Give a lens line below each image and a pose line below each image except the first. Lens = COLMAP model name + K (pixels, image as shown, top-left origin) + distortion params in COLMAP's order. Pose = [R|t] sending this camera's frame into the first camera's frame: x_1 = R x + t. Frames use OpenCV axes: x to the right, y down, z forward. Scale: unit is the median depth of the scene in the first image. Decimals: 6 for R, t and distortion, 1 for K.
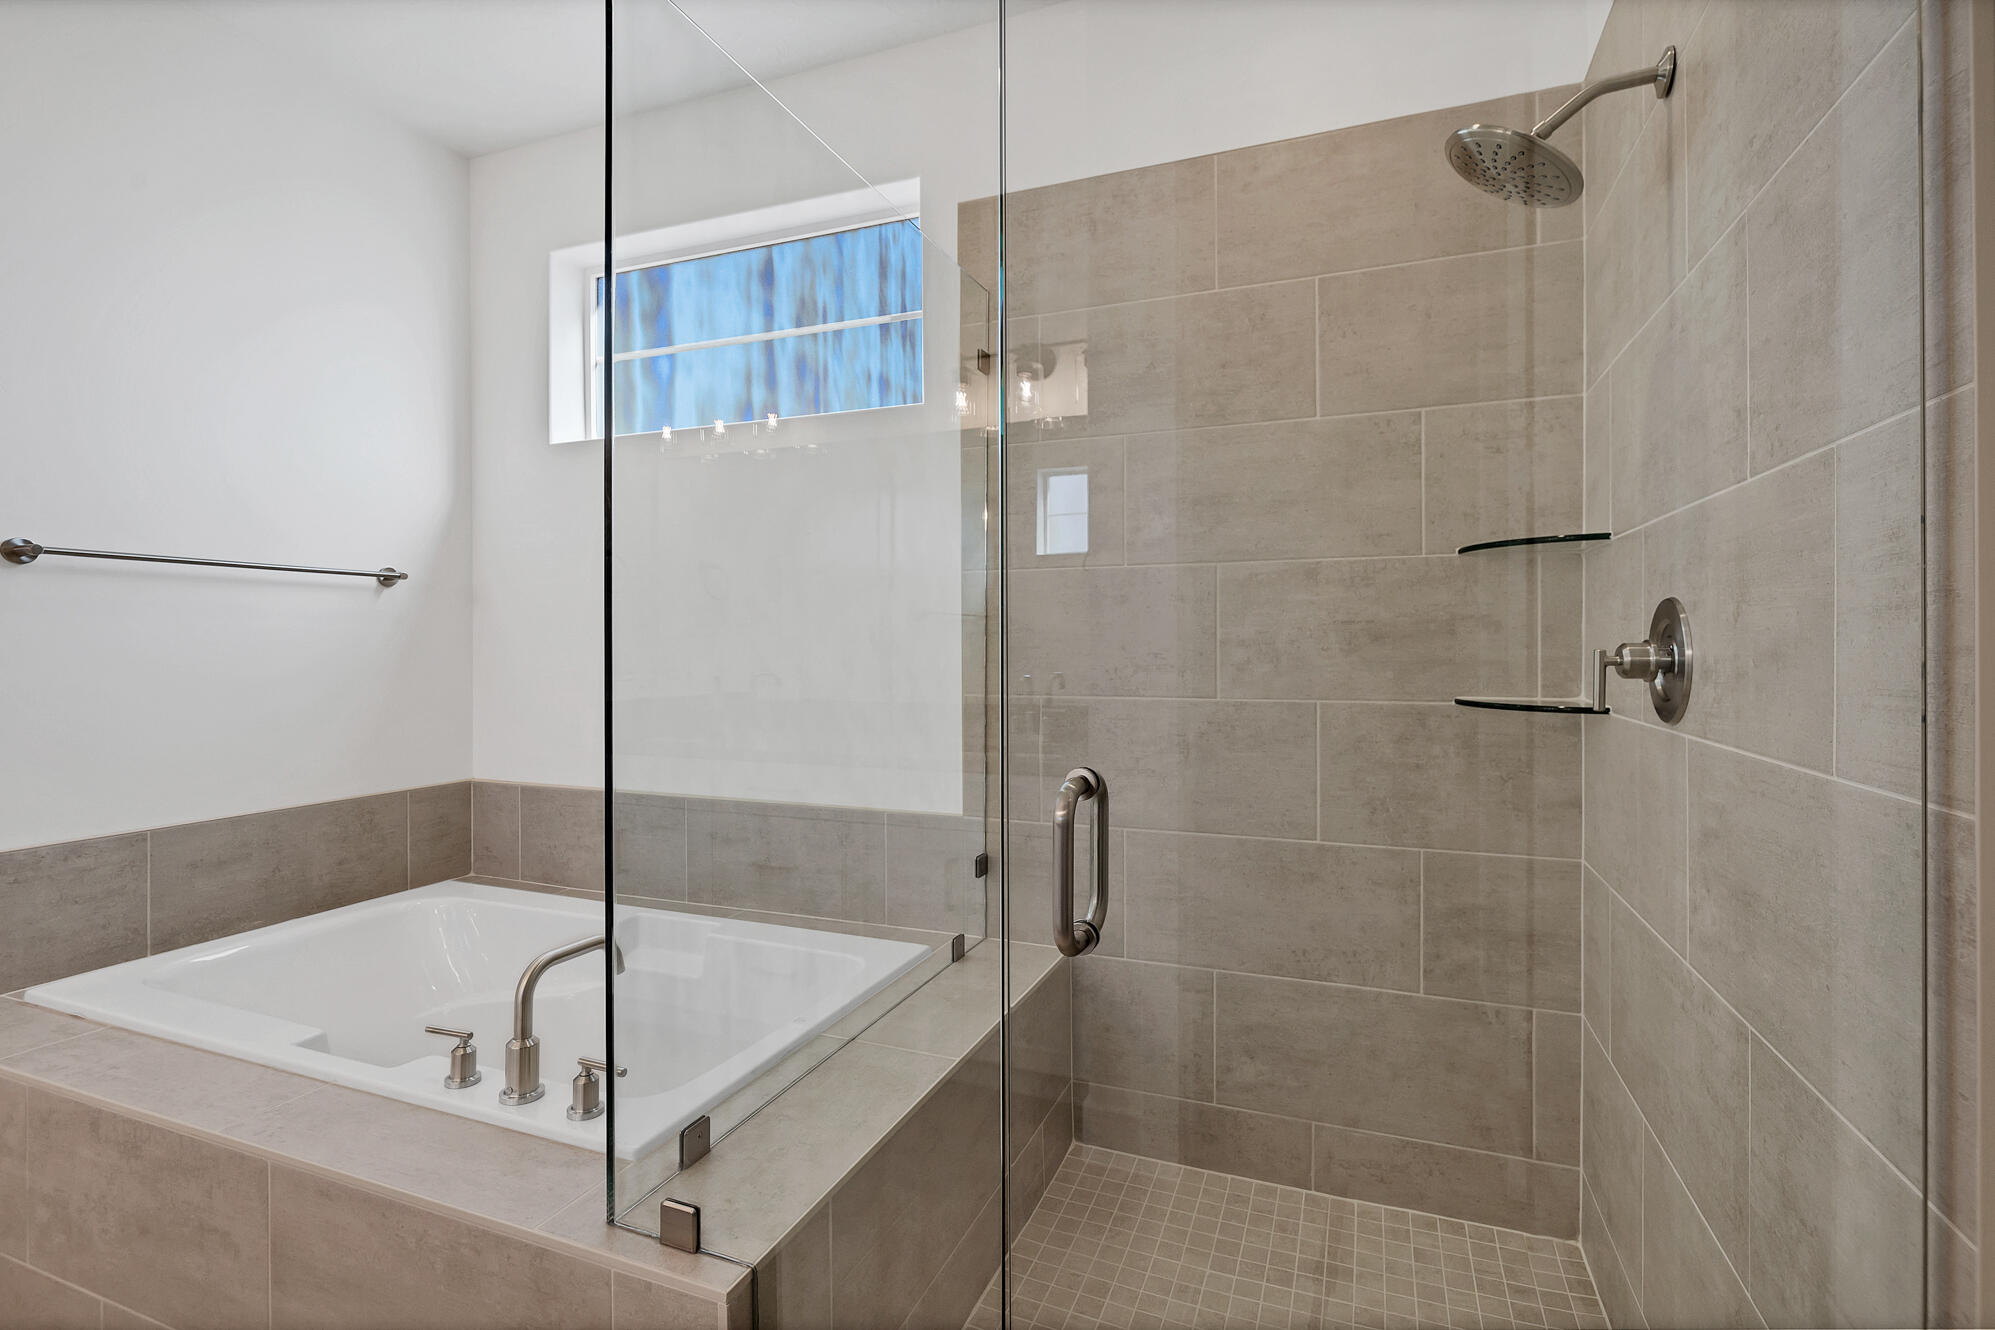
lens RADIAL K [[954.3, 0, 999.6], [0, 954.3, 658.0], [0, 0, 1]] dist [-0.015901, 0.007771]
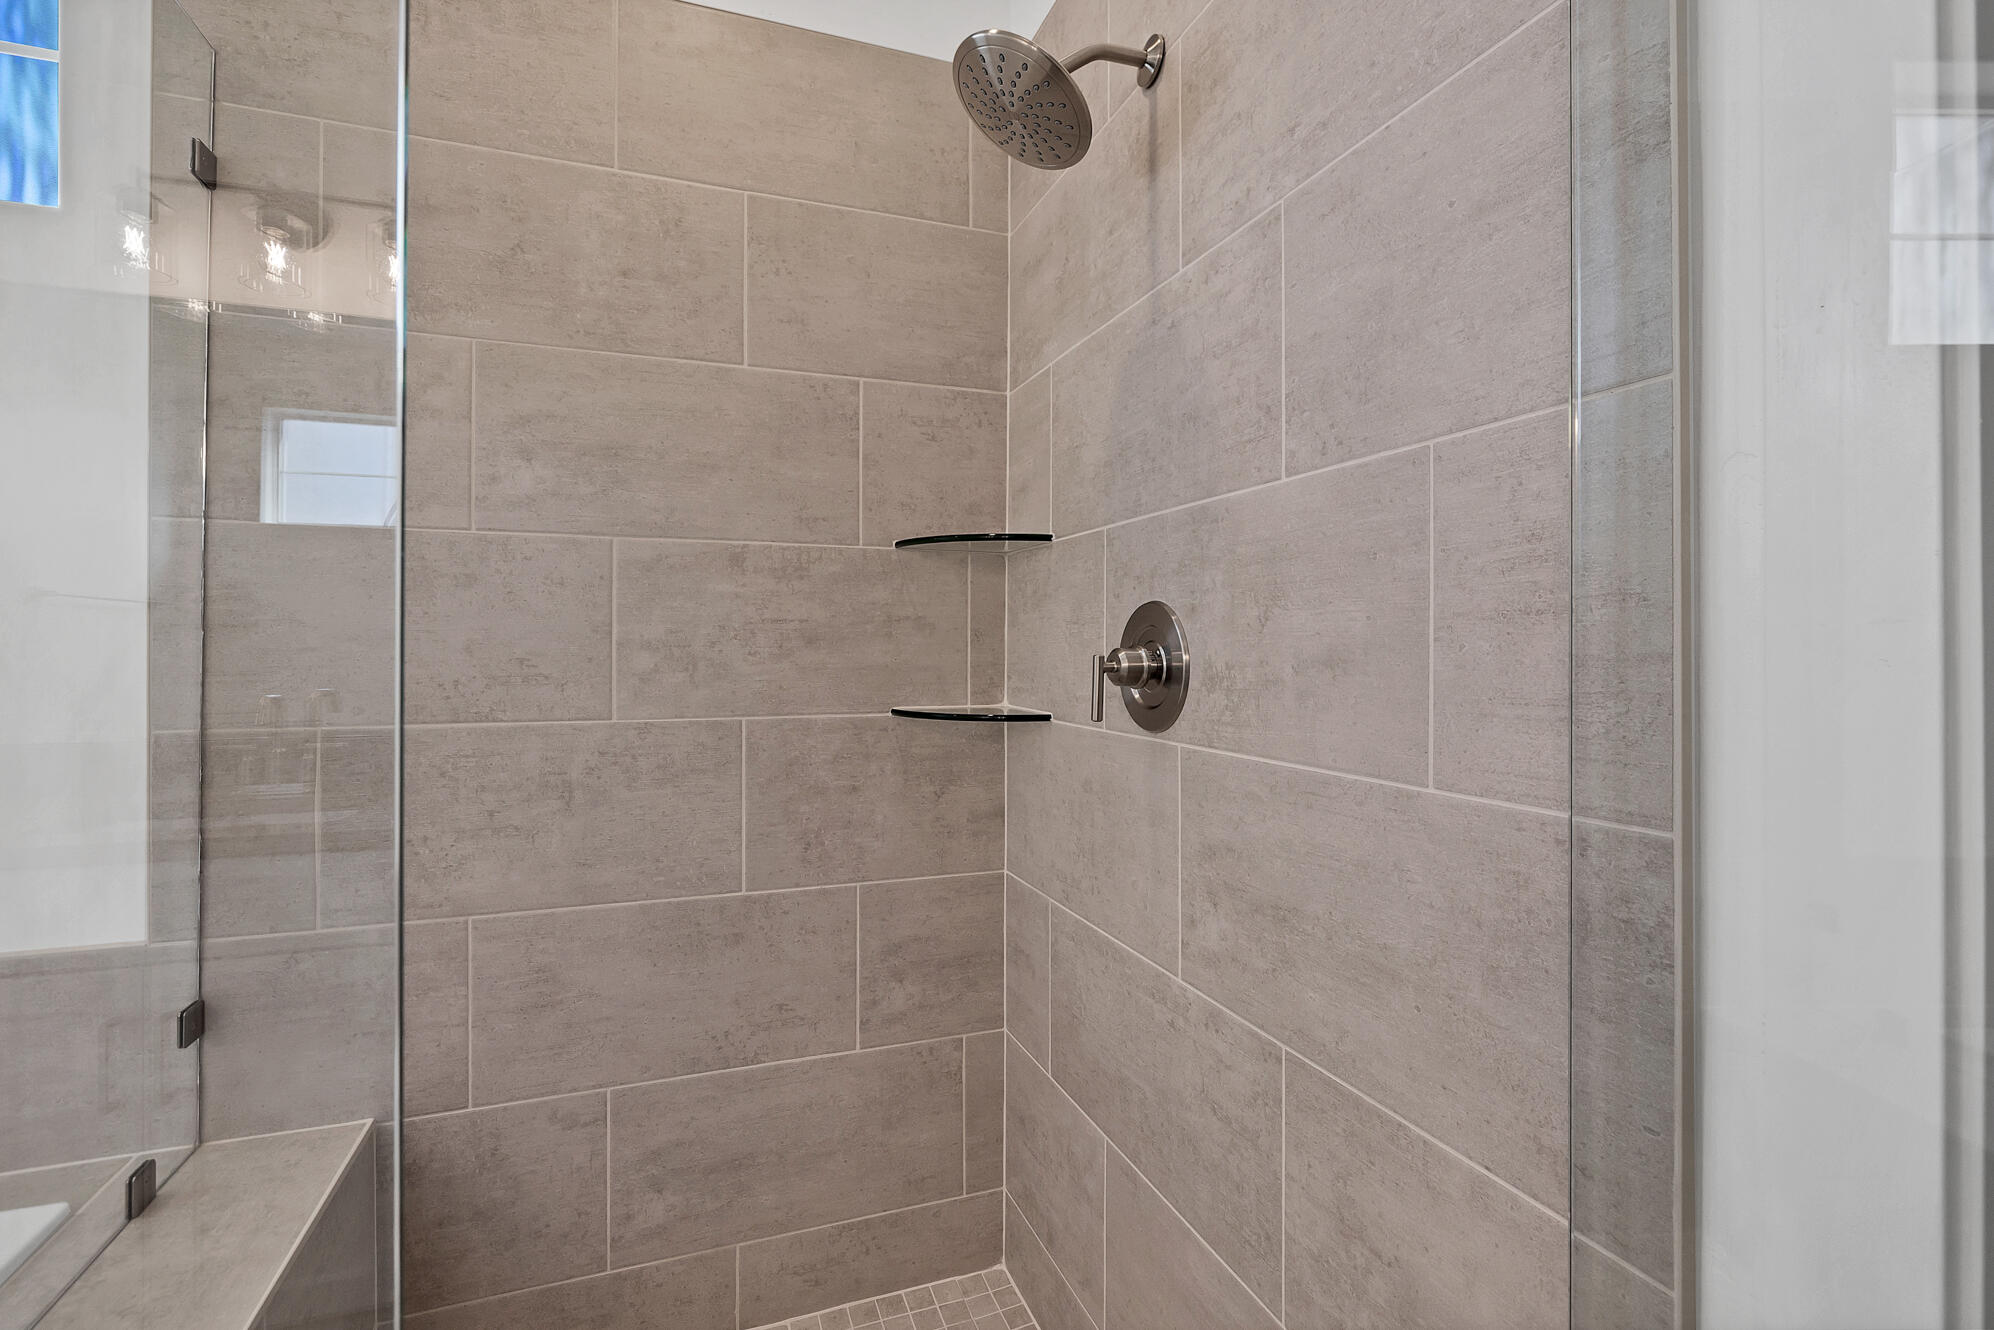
lens RADIAL K [[953.8, 0, 1002.7], [0, 953.8, 647.0], [0, 0, 1]] dist [-0.015901, 0.007771]
pose [[0.748745, 0.005760, 0.662833, -0.036841], [0.004209, 0.999901, -0.013443, -0.003055], [-0.662844, 0.012855, 0.748647, 0.263026]]
